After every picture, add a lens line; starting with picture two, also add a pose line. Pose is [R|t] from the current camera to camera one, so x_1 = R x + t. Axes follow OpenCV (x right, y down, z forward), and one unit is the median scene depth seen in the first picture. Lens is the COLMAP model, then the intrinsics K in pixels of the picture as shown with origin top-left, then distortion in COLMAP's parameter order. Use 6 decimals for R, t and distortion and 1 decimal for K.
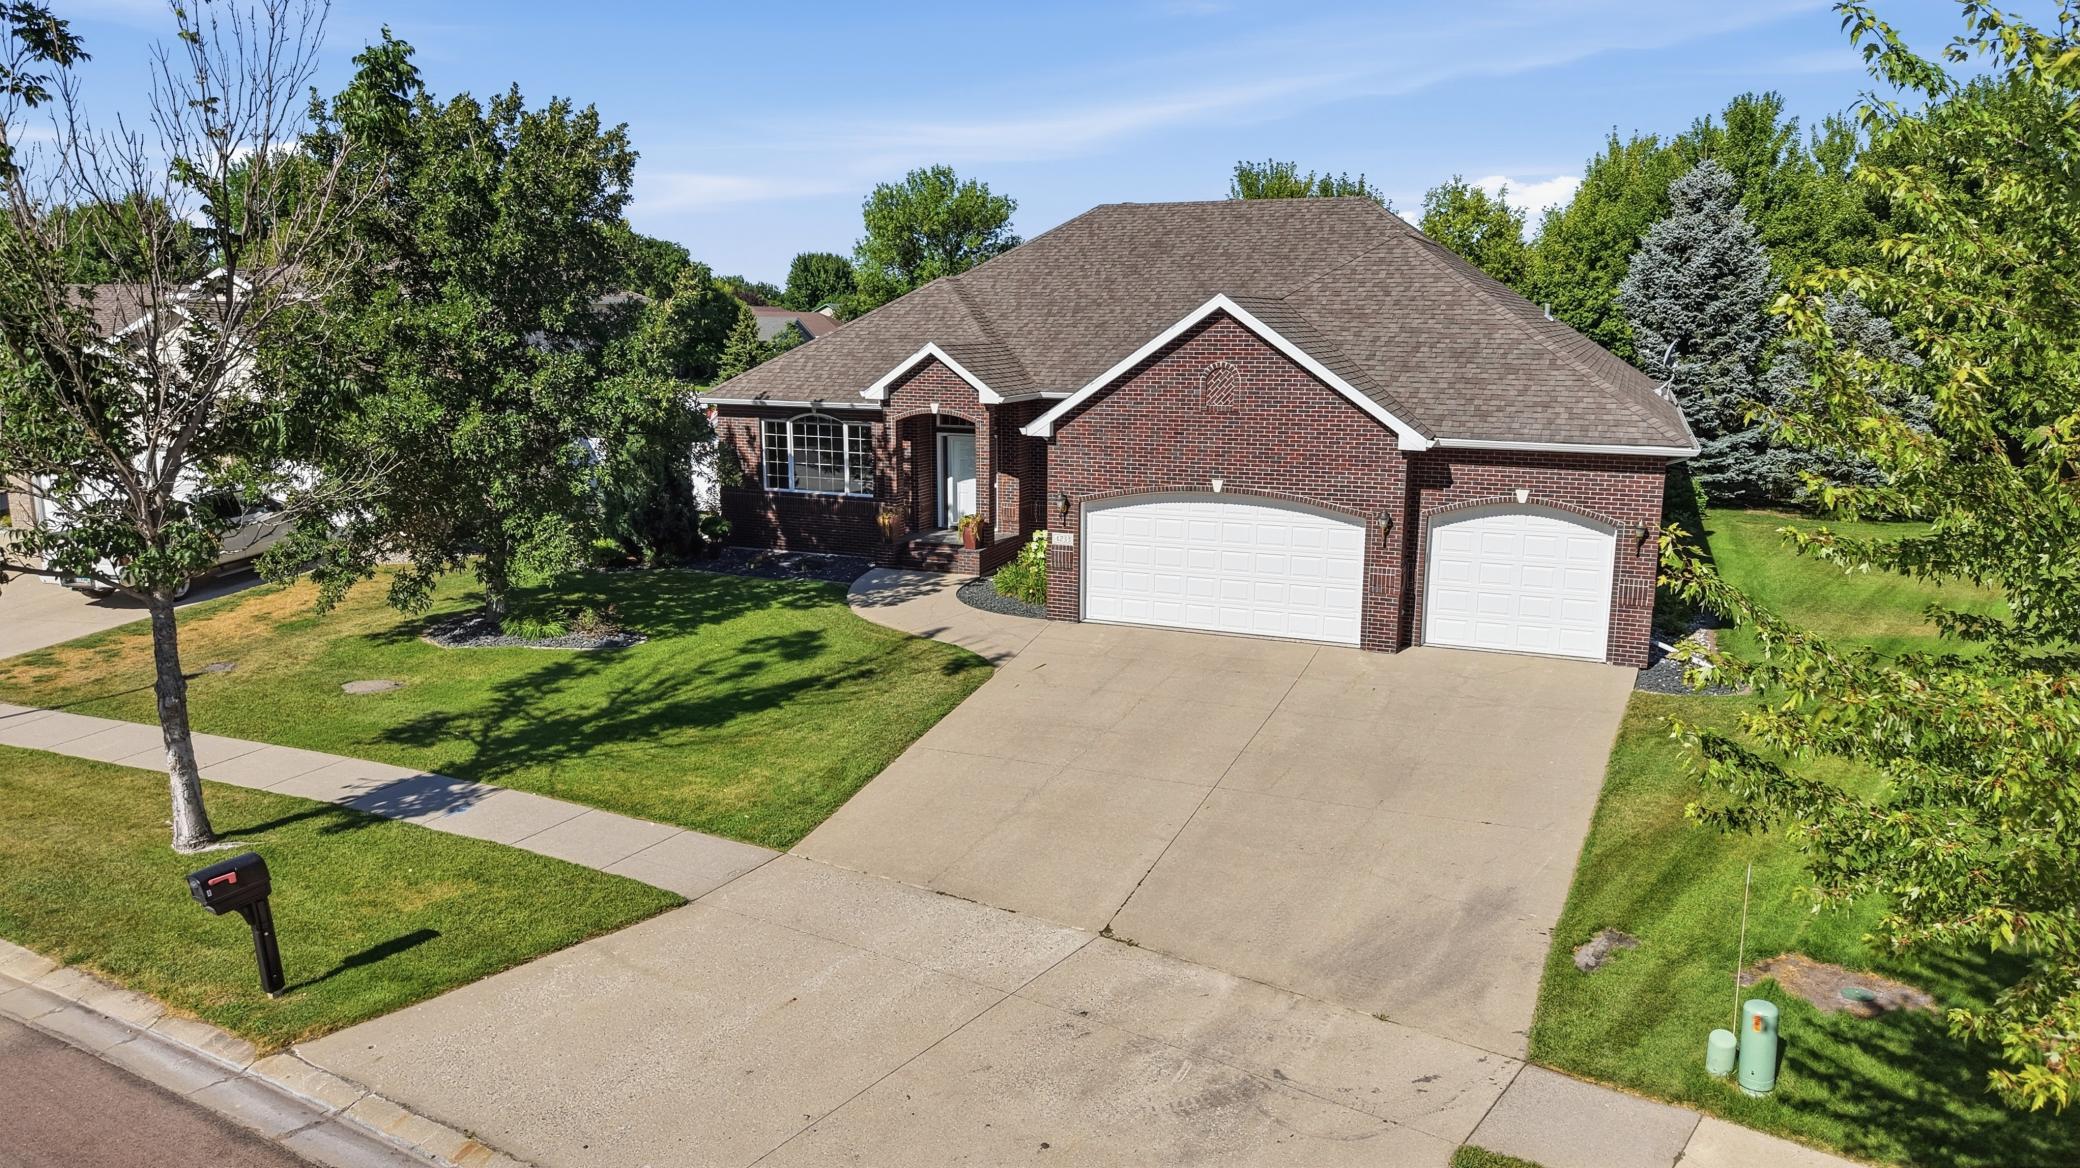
lens RADIAL K [[1403.5, 0, 1024.8], [0, 1403.5, 595.0], [0, 0, 1]] dist [0.082968, -0.138806]
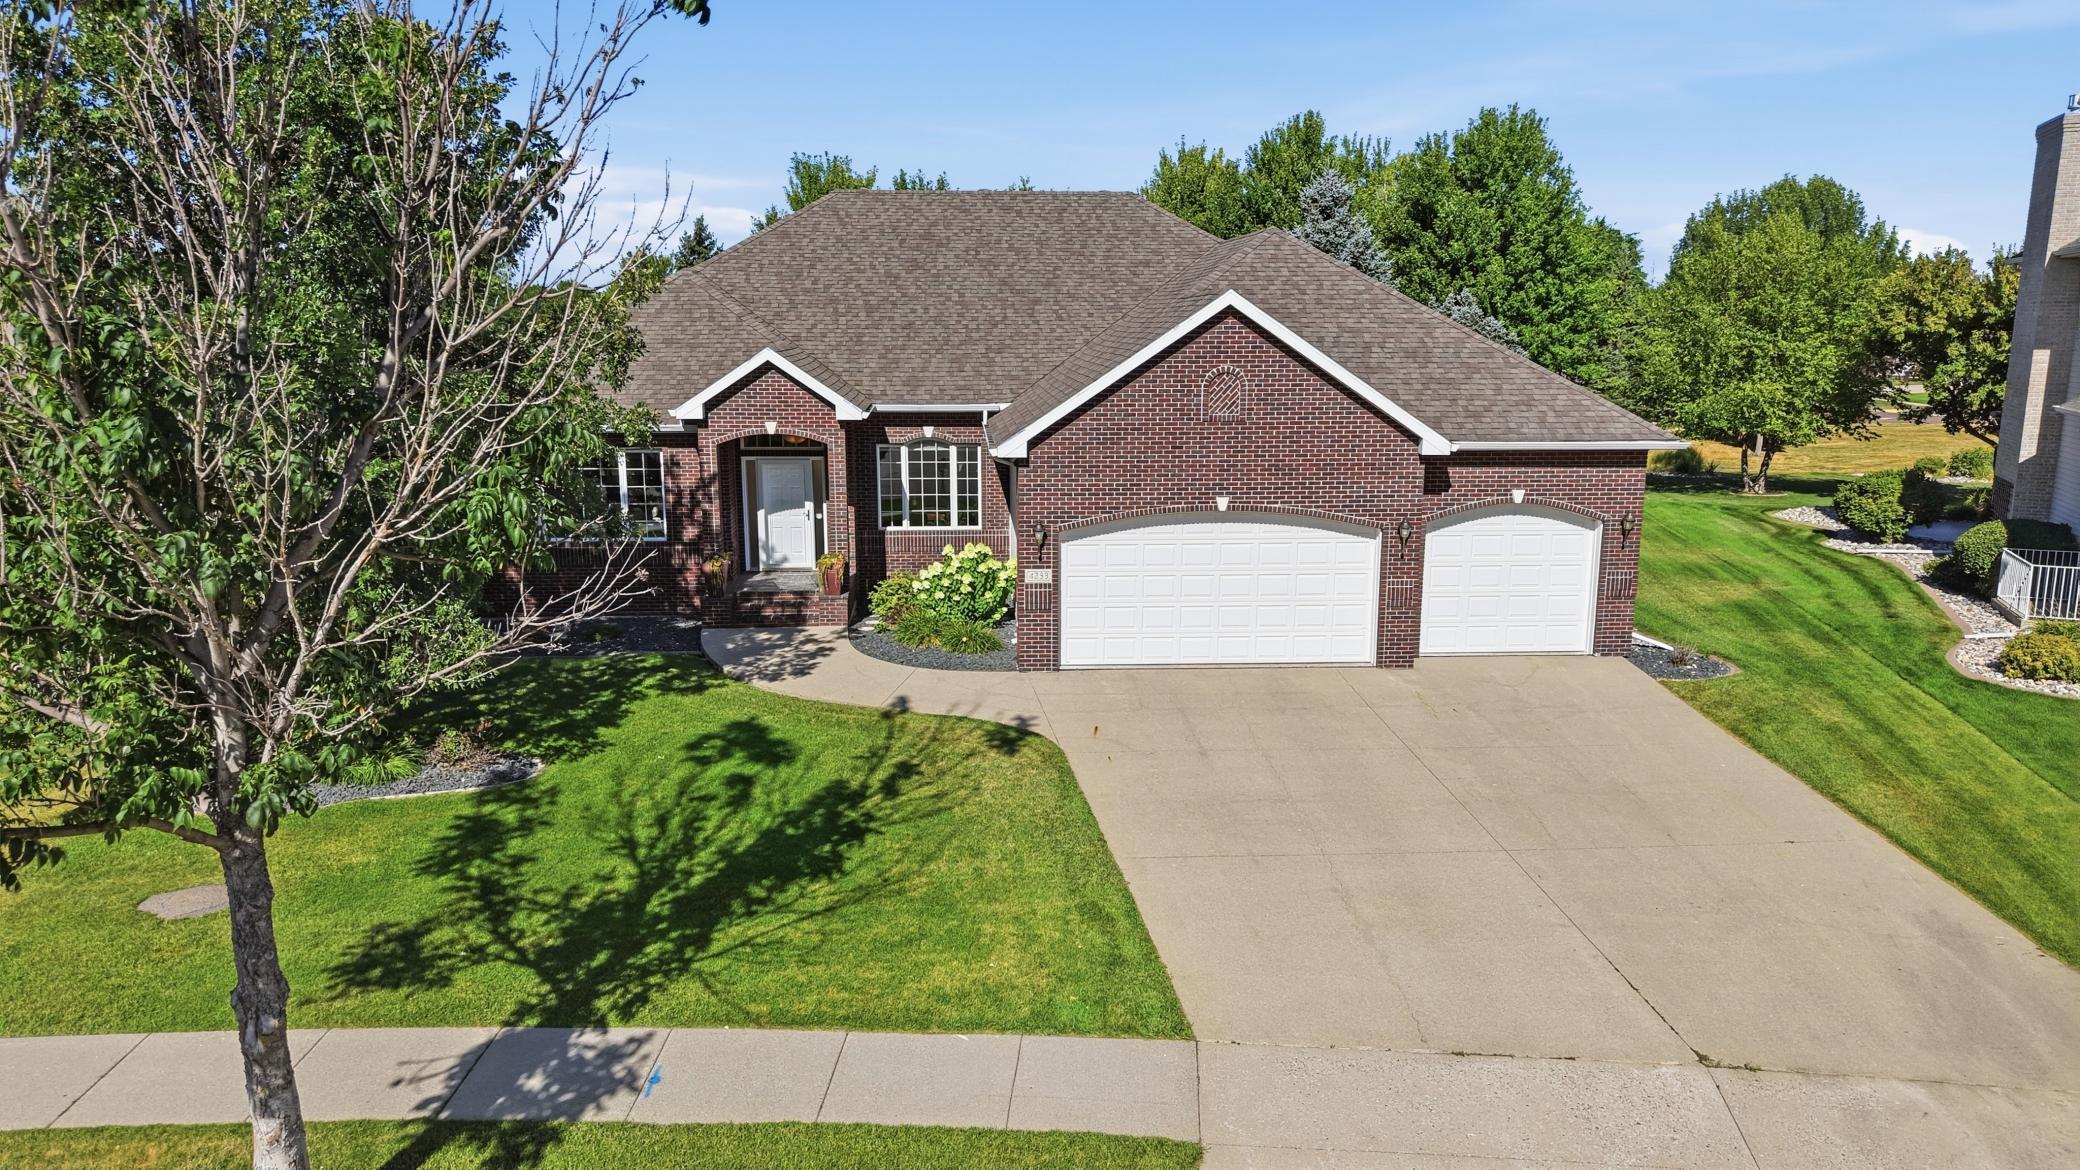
lens RADIAL K [[1410.5, 0, 1040.0], [0, 1410.5, 585.0], [0, 0, 1]] dist [0.034942, -0.001216]
pose [[0.896014, -0.085820, 0.435654, -0.370403], [0.089408, 0.995919, 0.012303, -0.048201], [-0.434932, 0.027927, 0.900030, 0.245668]]
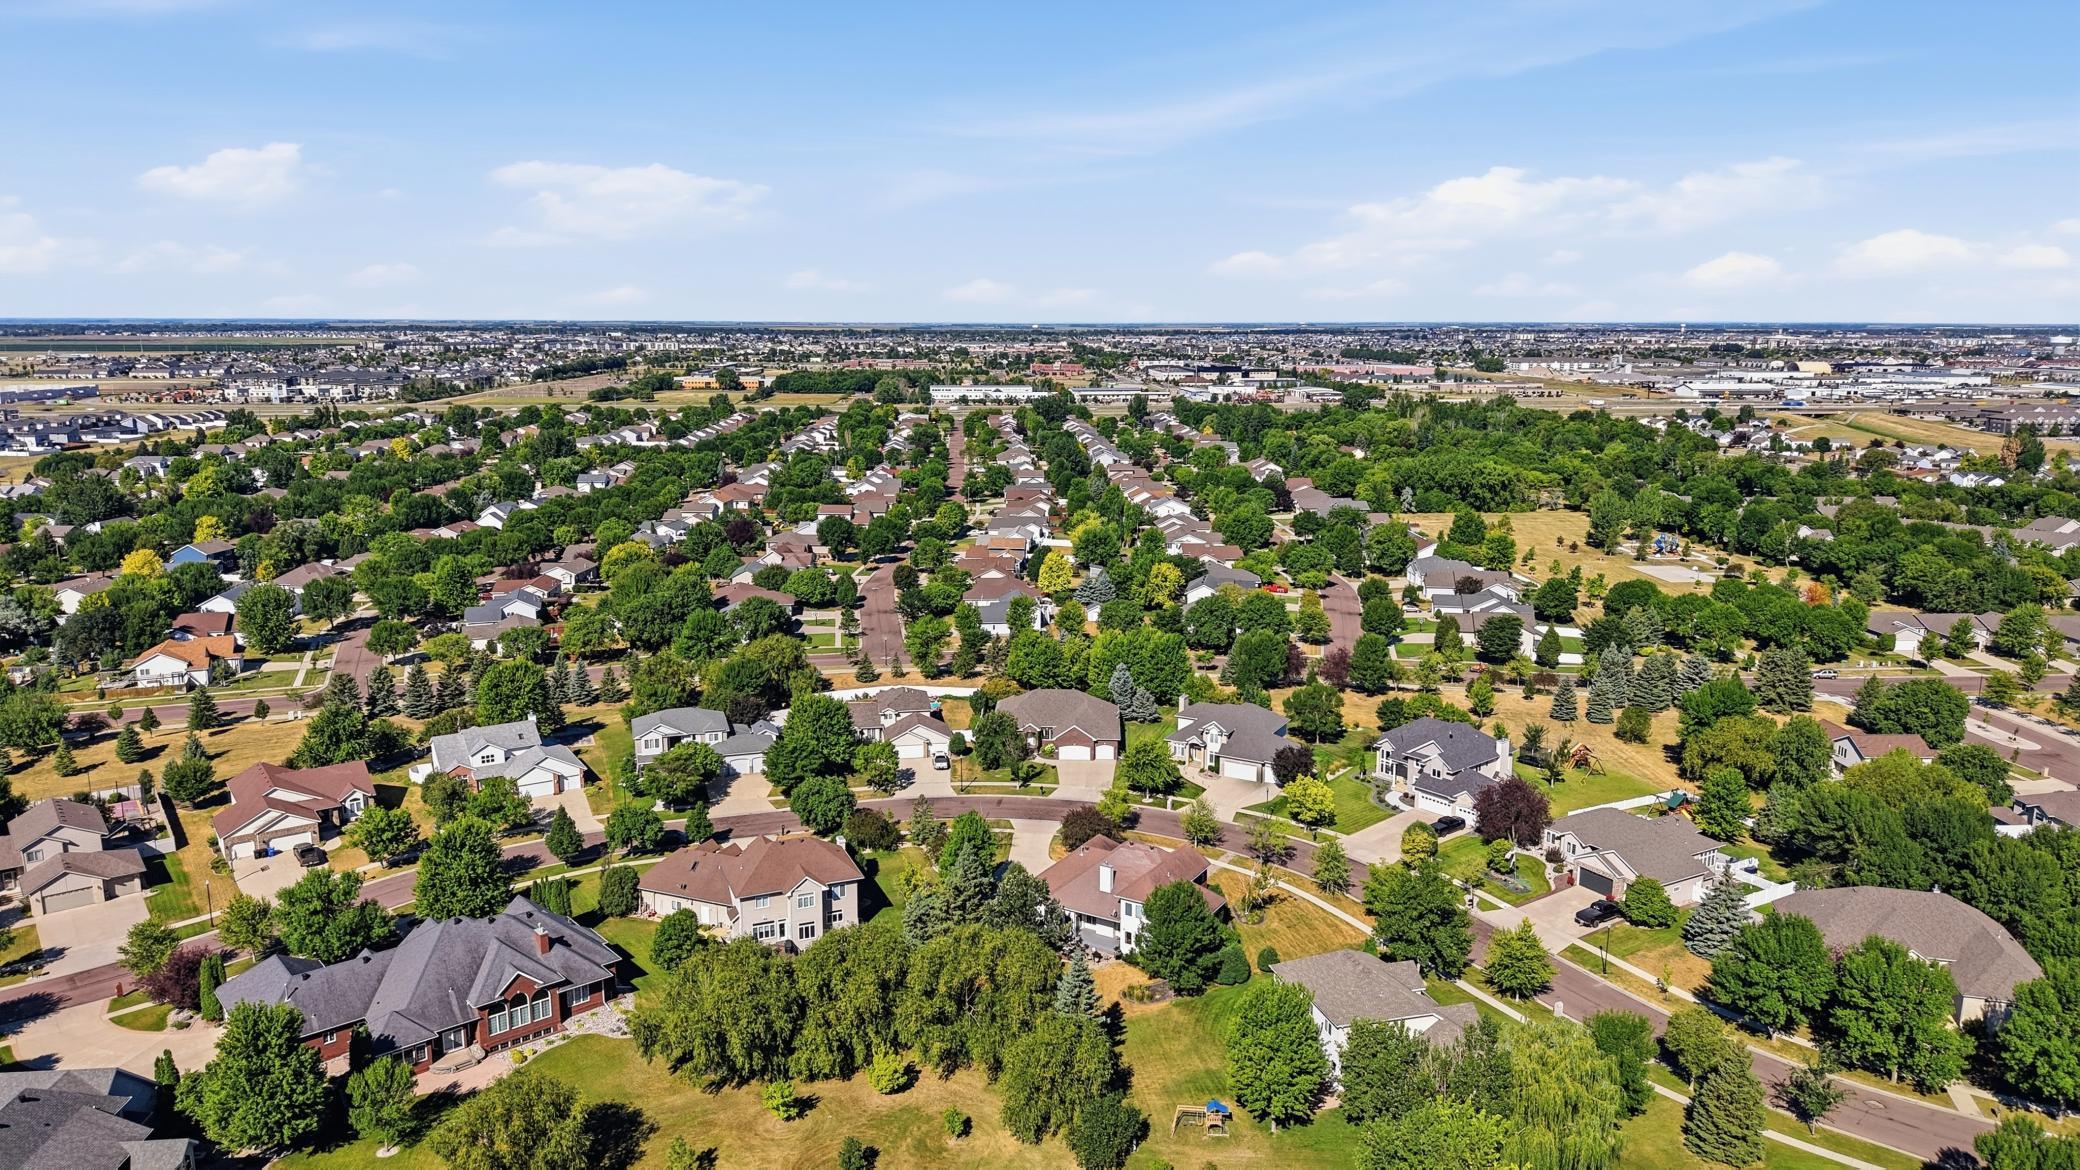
lens RADIAL K [[1413.5, 0, 1040.0], [0, 1413.5, 585.0], [0, 0, 1]] dist [0.207502, -0.141546]
pose [[0.936238, -0.068557, 0.344613, -3.315065], [0.068692, 0.997568, 0.011832, -1.284972], [-0.344586, 0.012594, 0.938670, -7.931188]]
